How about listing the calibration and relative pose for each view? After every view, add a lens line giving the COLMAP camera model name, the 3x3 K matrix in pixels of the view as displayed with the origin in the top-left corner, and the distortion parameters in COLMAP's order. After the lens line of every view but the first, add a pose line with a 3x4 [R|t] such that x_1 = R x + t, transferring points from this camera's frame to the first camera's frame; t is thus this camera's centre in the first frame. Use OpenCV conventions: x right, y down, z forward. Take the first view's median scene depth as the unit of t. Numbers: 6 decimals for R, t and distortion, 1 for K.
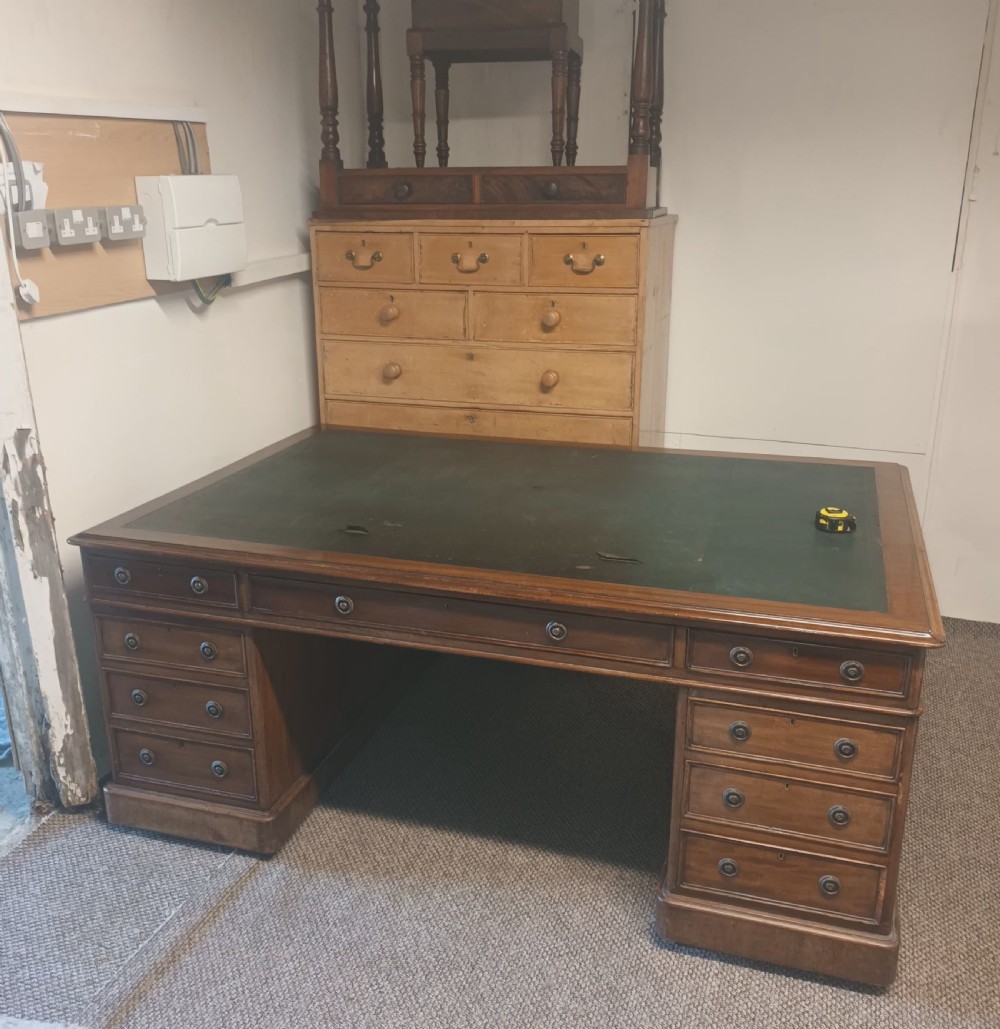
lens RADIAL K [[1024.5, 0, 495.7], [0, 1024.5, 537.7], [0, 0, 1]] dist [0.017581, 0.000000]
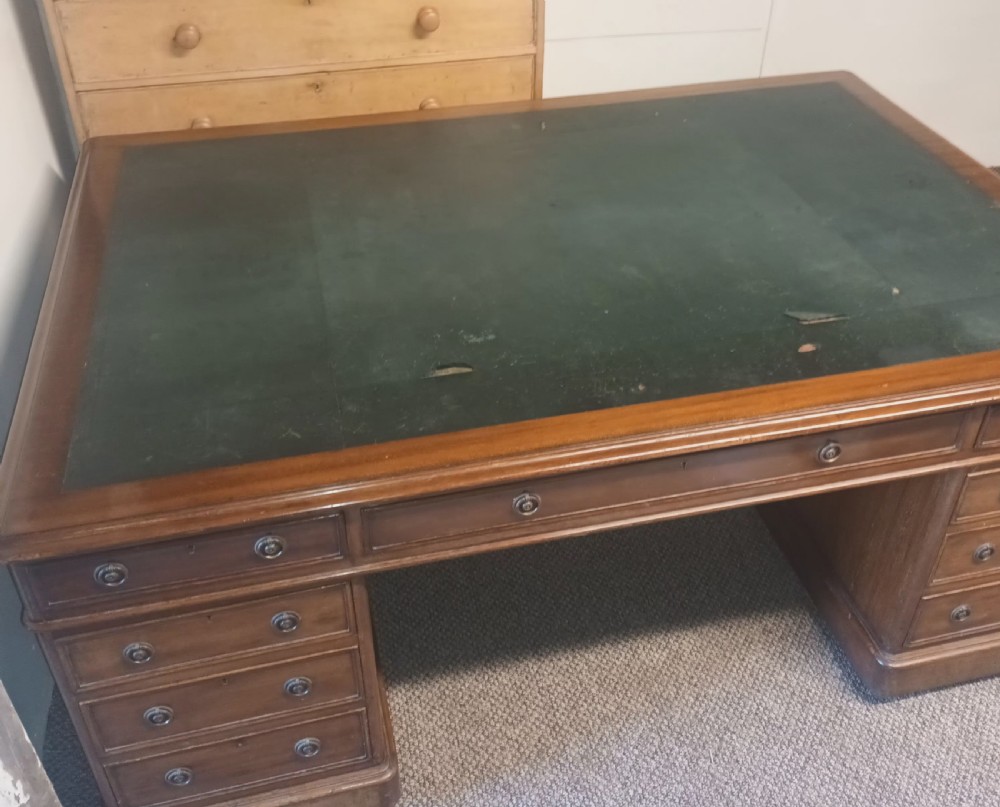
lens RADIAL K [[992.8, 0, 512.5], [0, 992.8, 312.0], [0, 0, 1]] dist [0.008336, 0.000000]
pose [[0.850480, -0.288364, 0.439921, -0.375913], [0.158325, 0.937891, 0.308696, -0.234468], [-0.501615, -0.192889, 0.843312, 0.454394]]
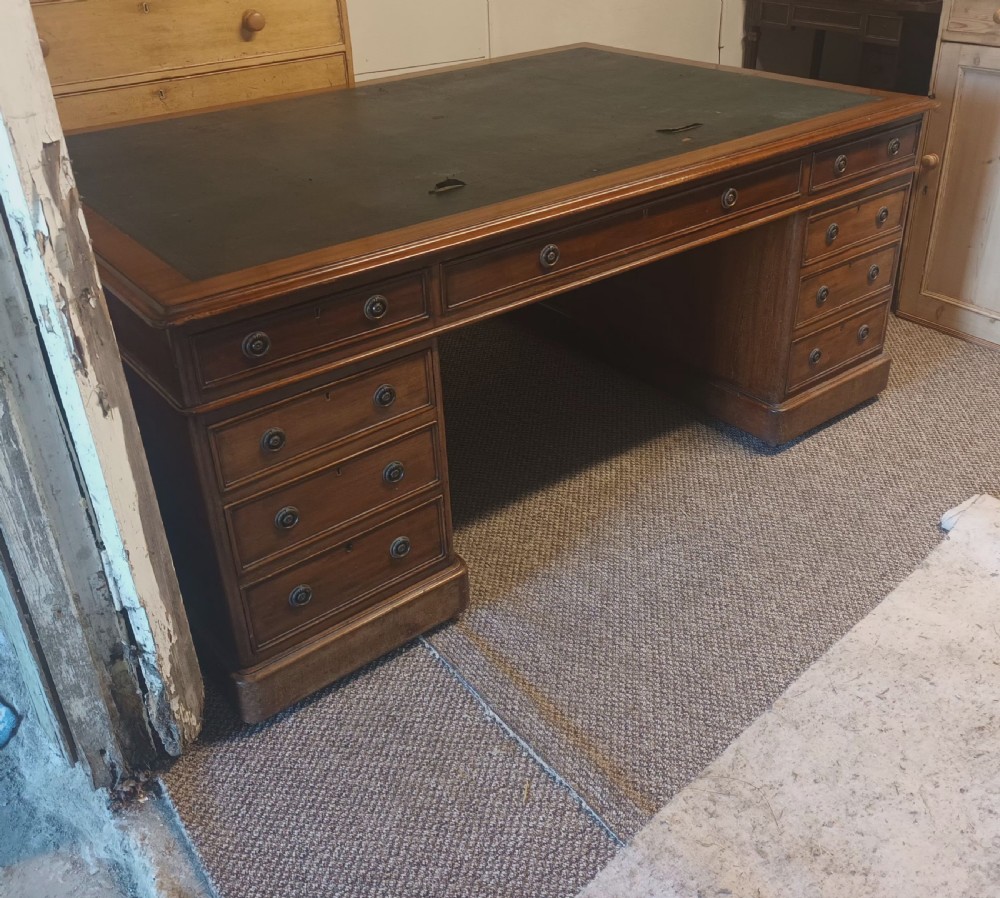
lens RADIAL K [[976.2, 0, 509.0], [0, 976.2, 398.4], [0, 0, 1]] dist [0.033186, 0.000000]
pose [[0.560979, -0.408709, 0.719903, -0.729600], [0.297198, 0.911083, 0.285658, -0.059684], [-0.772643, 0.053705, 0.632566, 0.496895]]
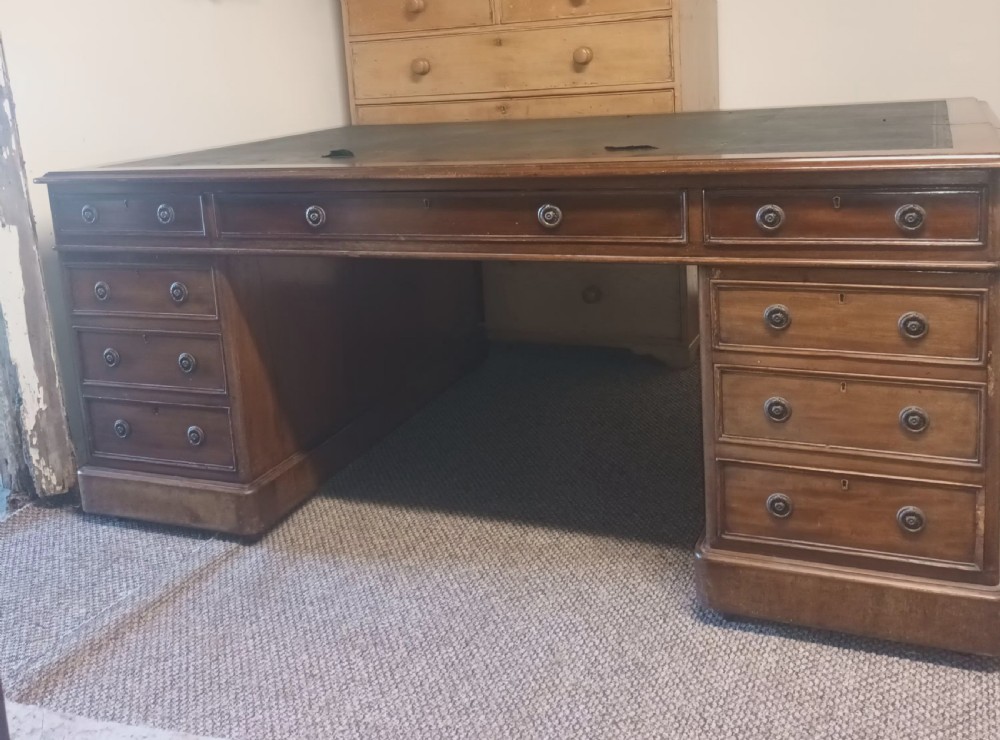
lens RADIAL K [[995.3, 0, 504.0], [0, 995.3, 252.8], [0, 0, 1]] dist [0.017703, 0.000000]
pose [[0.994373, -0.040600, -0.097848, 0.087710], [0.026761, 0.989958, -0.138806, 0.204443], [0.102501, 0.135407, 0.985474, 0.170824]]
